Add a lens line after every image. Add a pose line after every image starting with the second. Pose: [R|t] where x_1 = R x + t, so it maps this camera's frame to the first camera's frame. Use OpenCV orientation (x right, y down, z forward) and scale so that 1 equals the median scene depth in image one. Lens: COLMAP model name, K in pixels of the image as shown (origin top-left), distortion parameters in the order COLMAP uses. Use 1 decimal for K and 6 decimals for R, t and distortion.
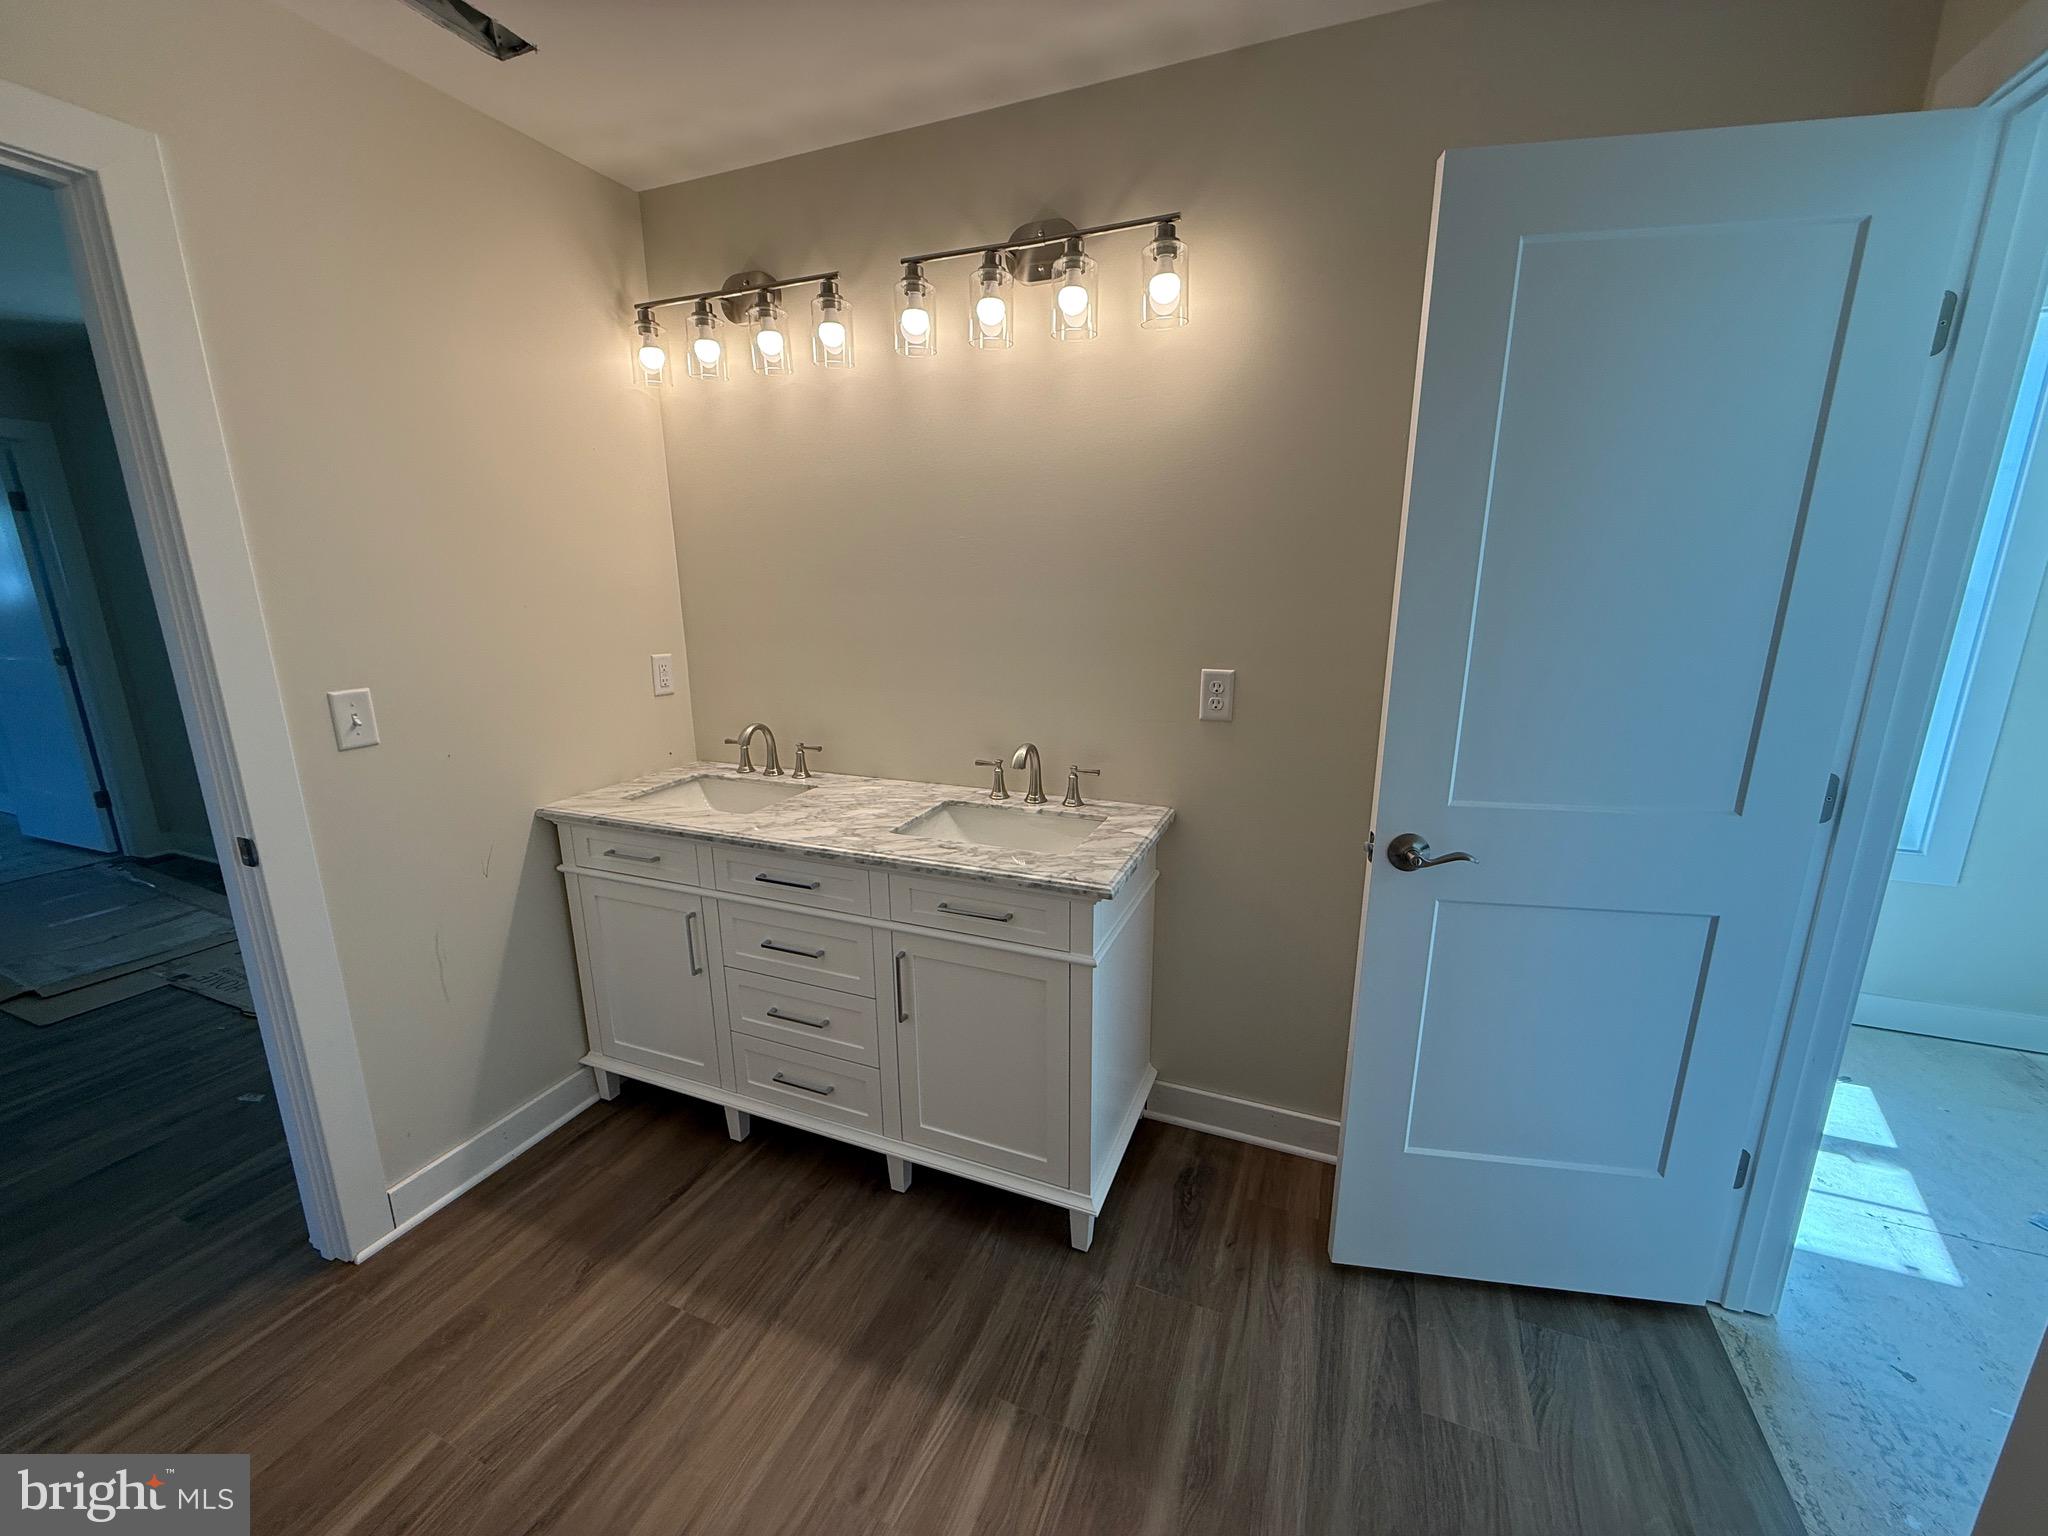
lens RADIAL K [[816.3, 0, 1016.4], [0, 816.3, 766.5], [0, 0, 1]] dist [0.001405, -0.000582]
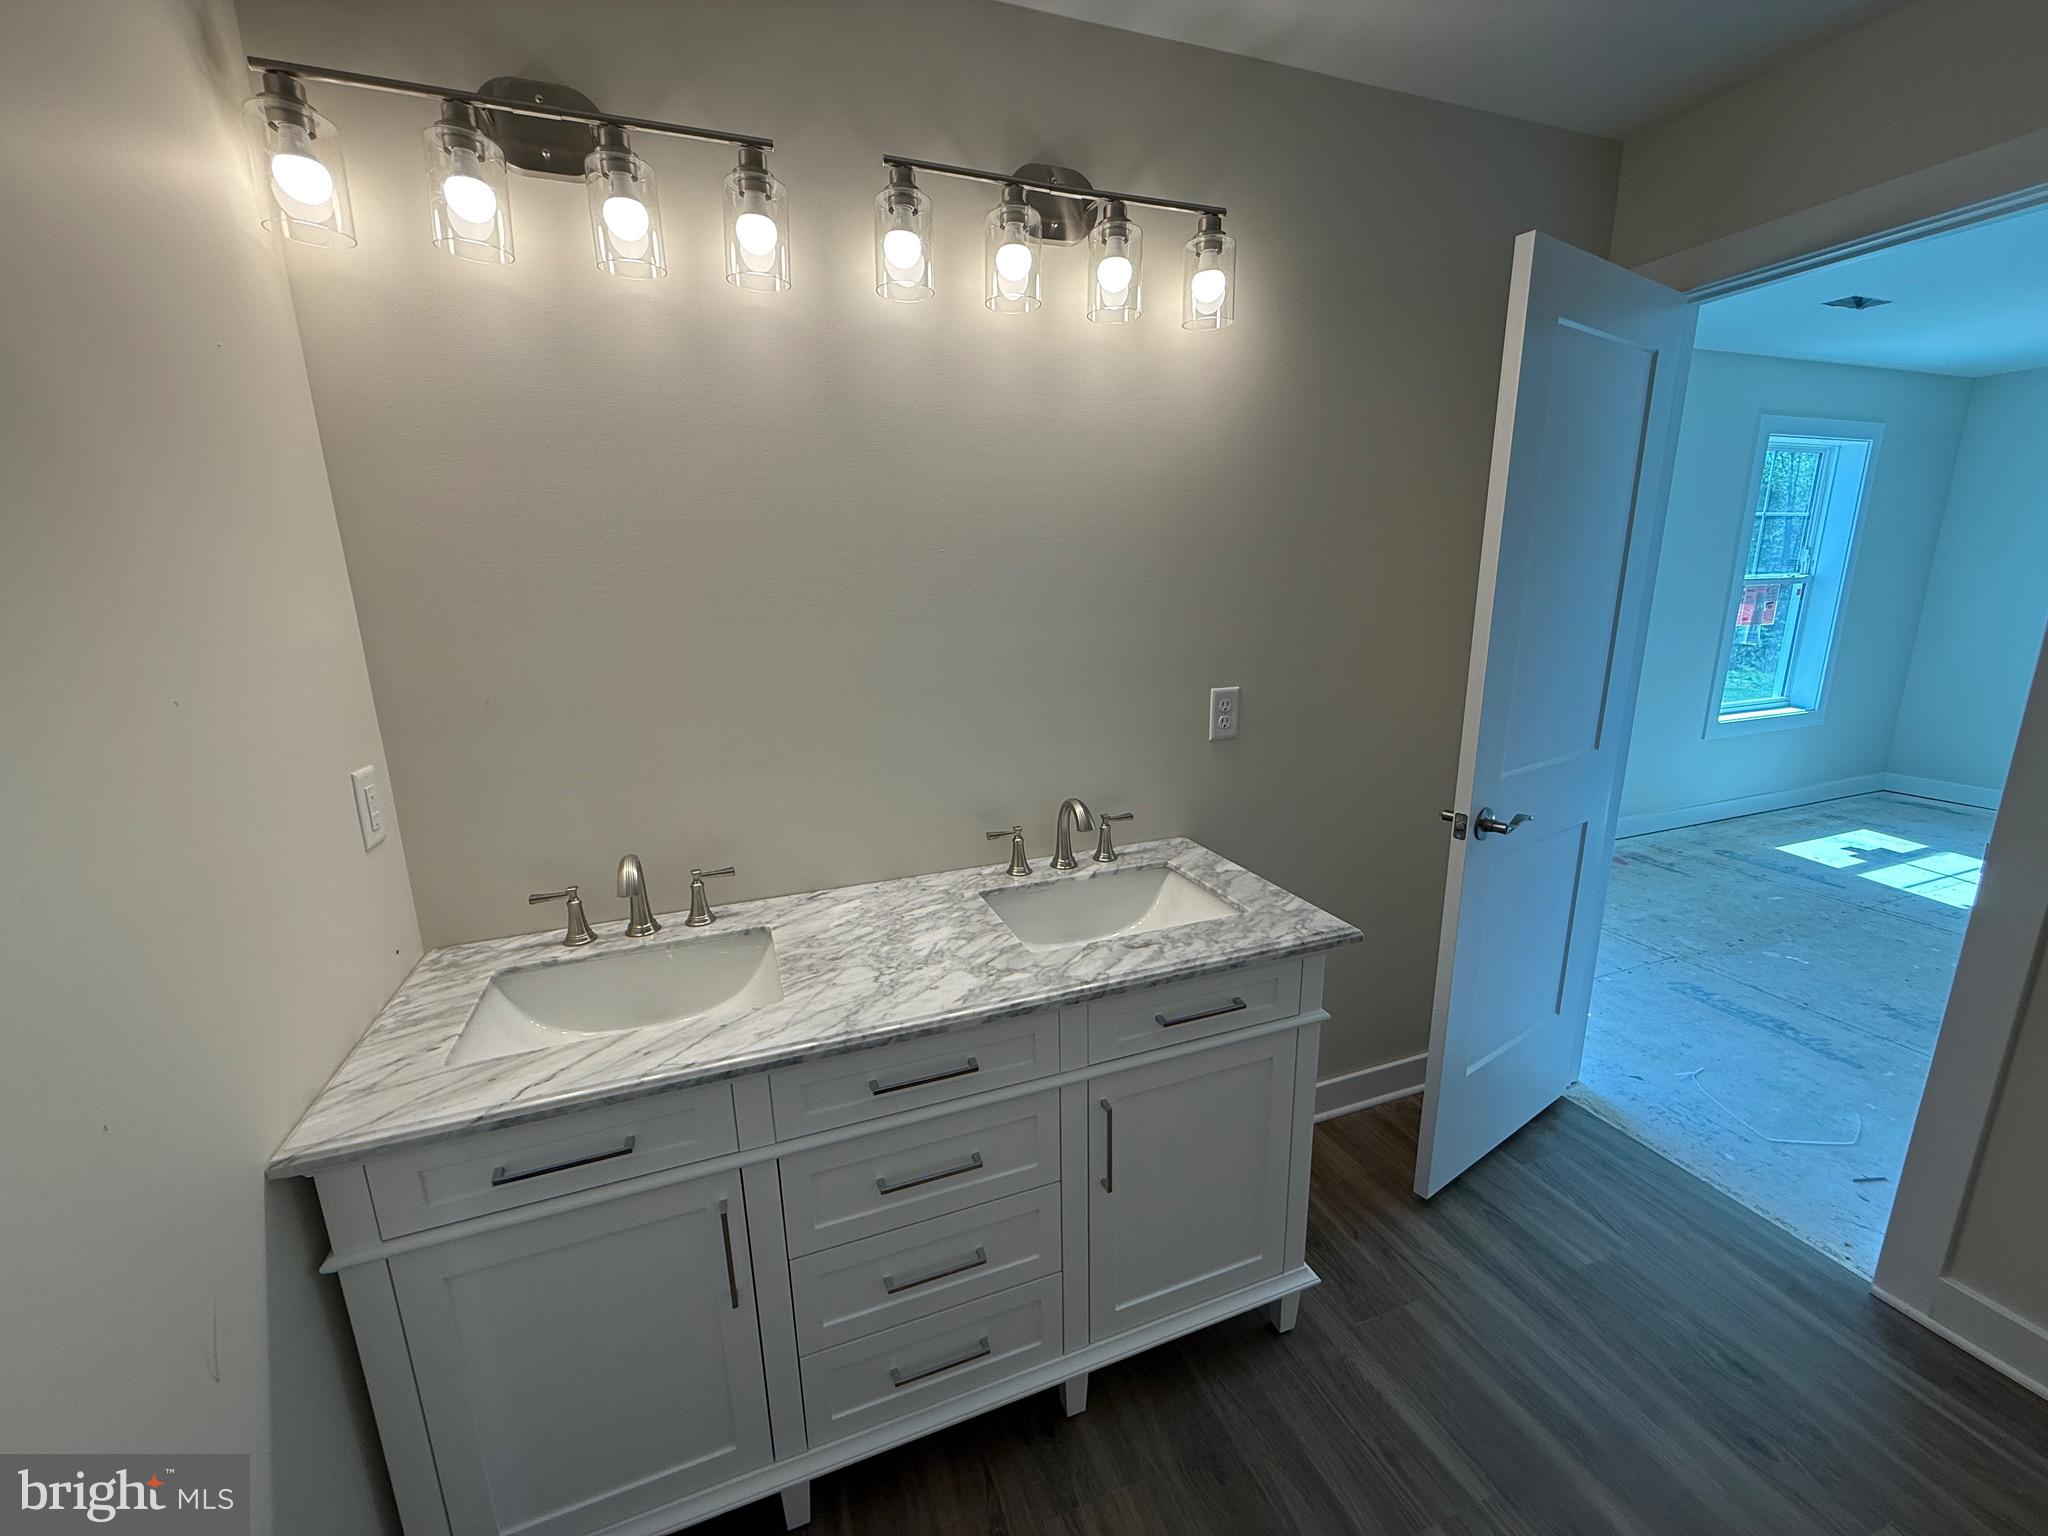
lens RADIAL K [[816.3, 0, 1029.5], [0, 816.3, 767.8], [0, 0, 1]] dist [0.001405, -0.000582]
pose [[0.729418, -0.164522, 0.663990, -0.584699], [0.175051, 0.983221, 0.051321, -0.113778], [-0.661292, 0.078798, 0.745979, 0.424196]]
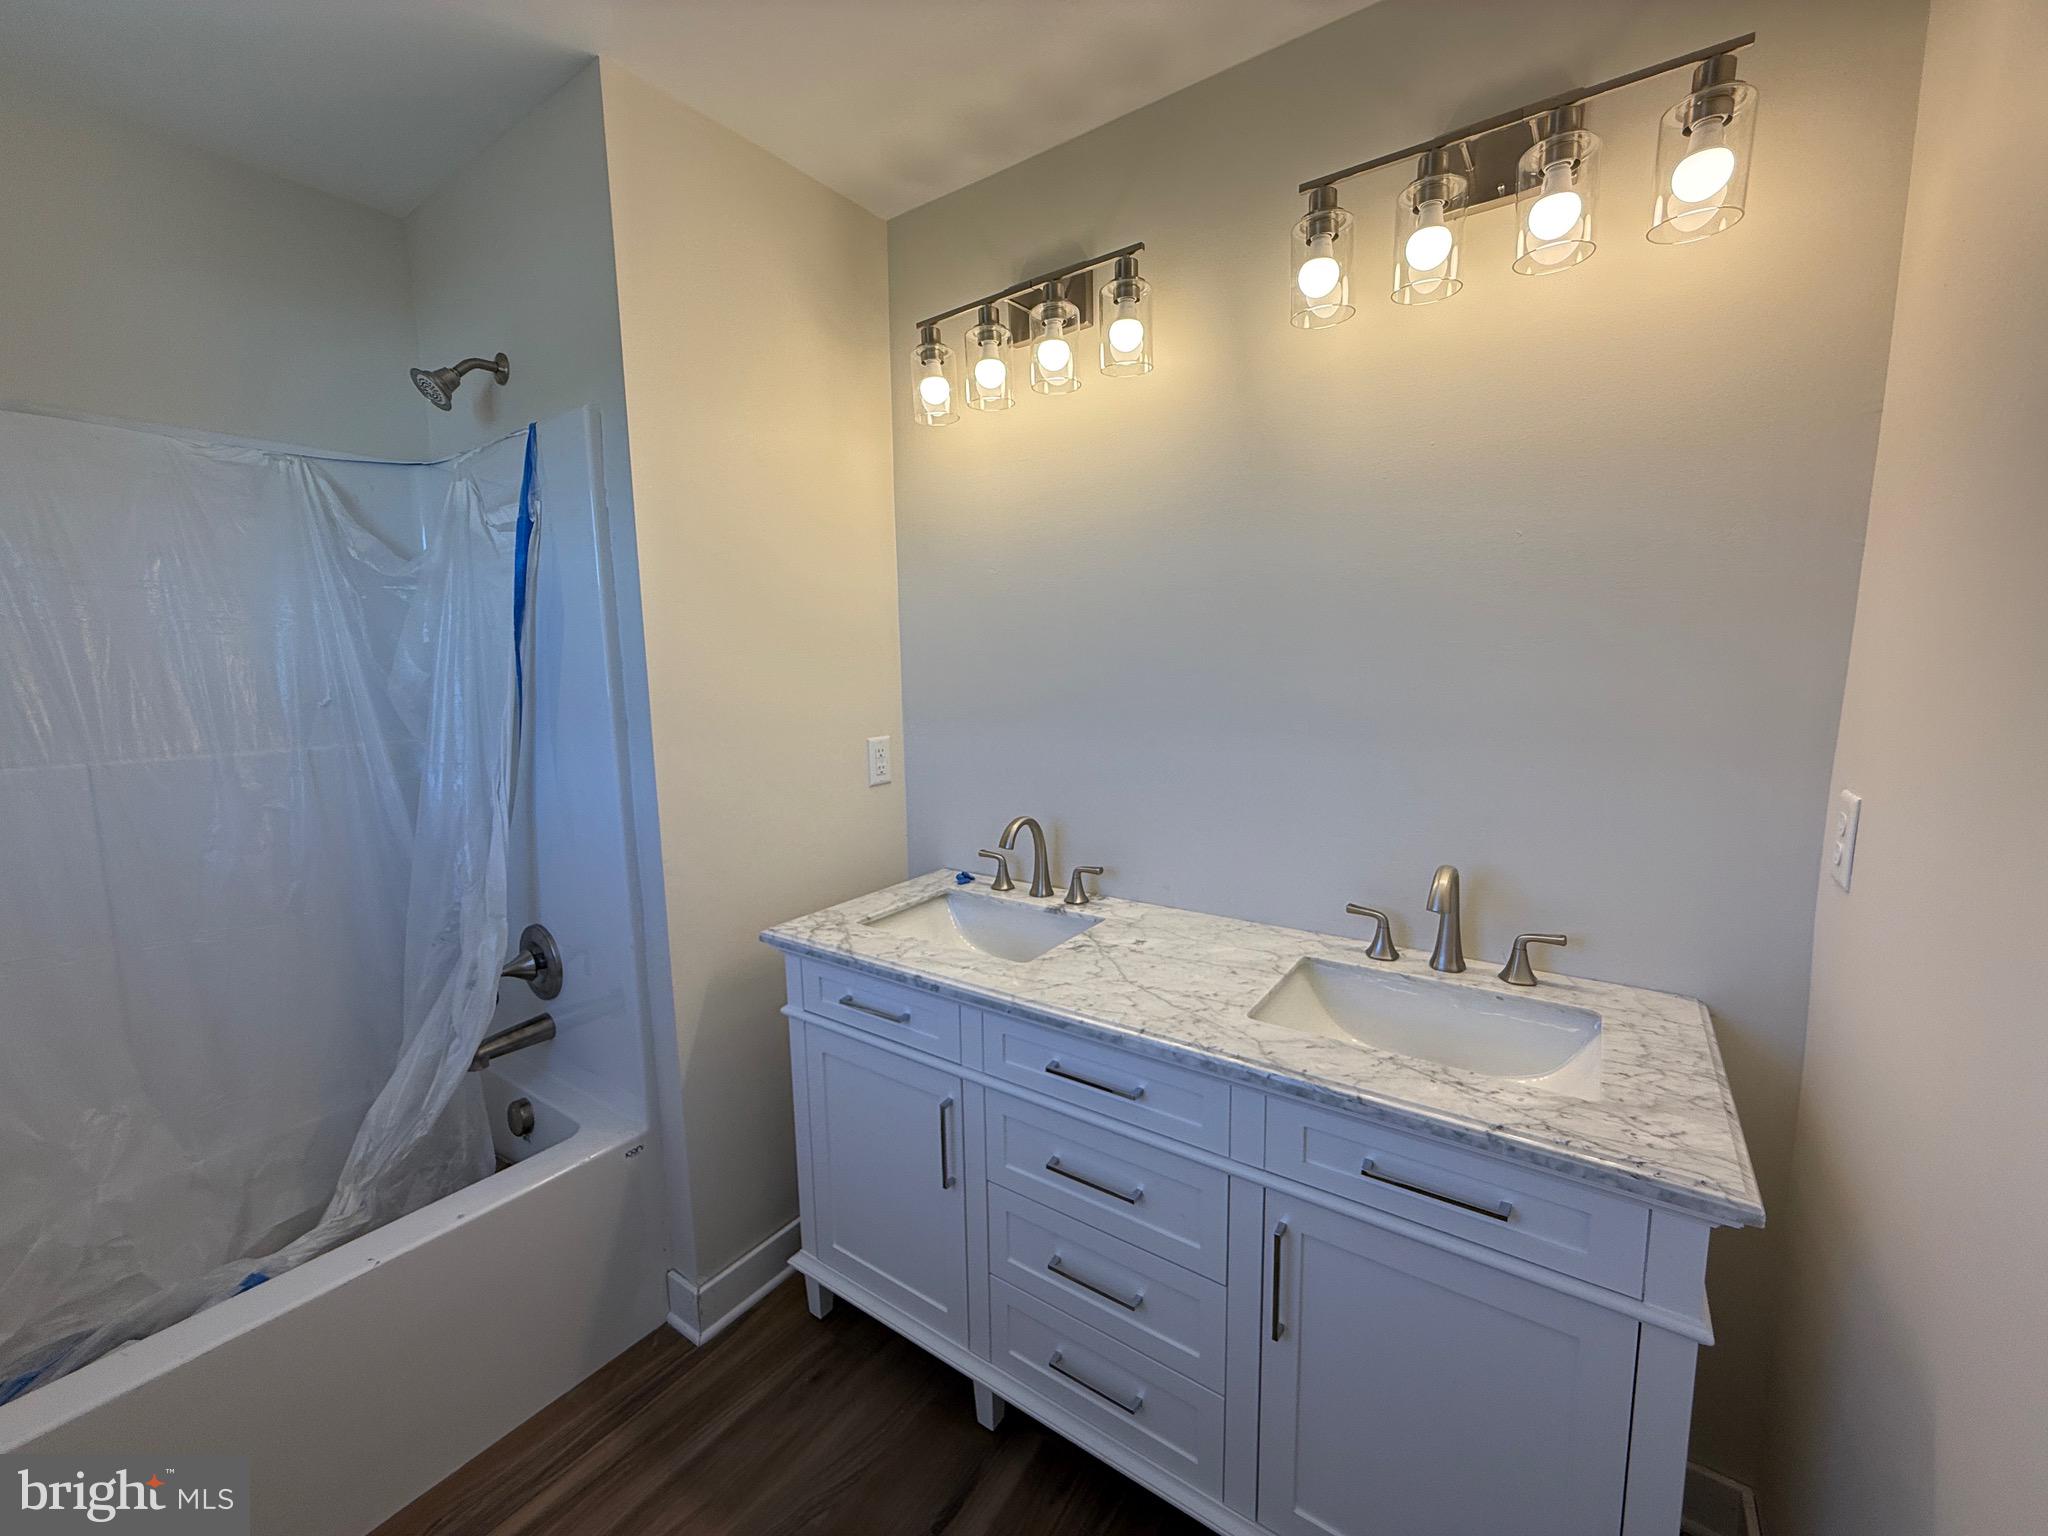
lens RADIAL K [[816.3, 0, 1009.0], [0, 816.3, 770.7], [0, 0, 1]] dist [0.001405, -0.000582]
pose [[0.973594, 0.017361, -0.227625, -0.187693], [-0.039022, 0.995085, -0.091010, -0.046223], [0.224927, 0.097489, 0.969486, 0.289597]]
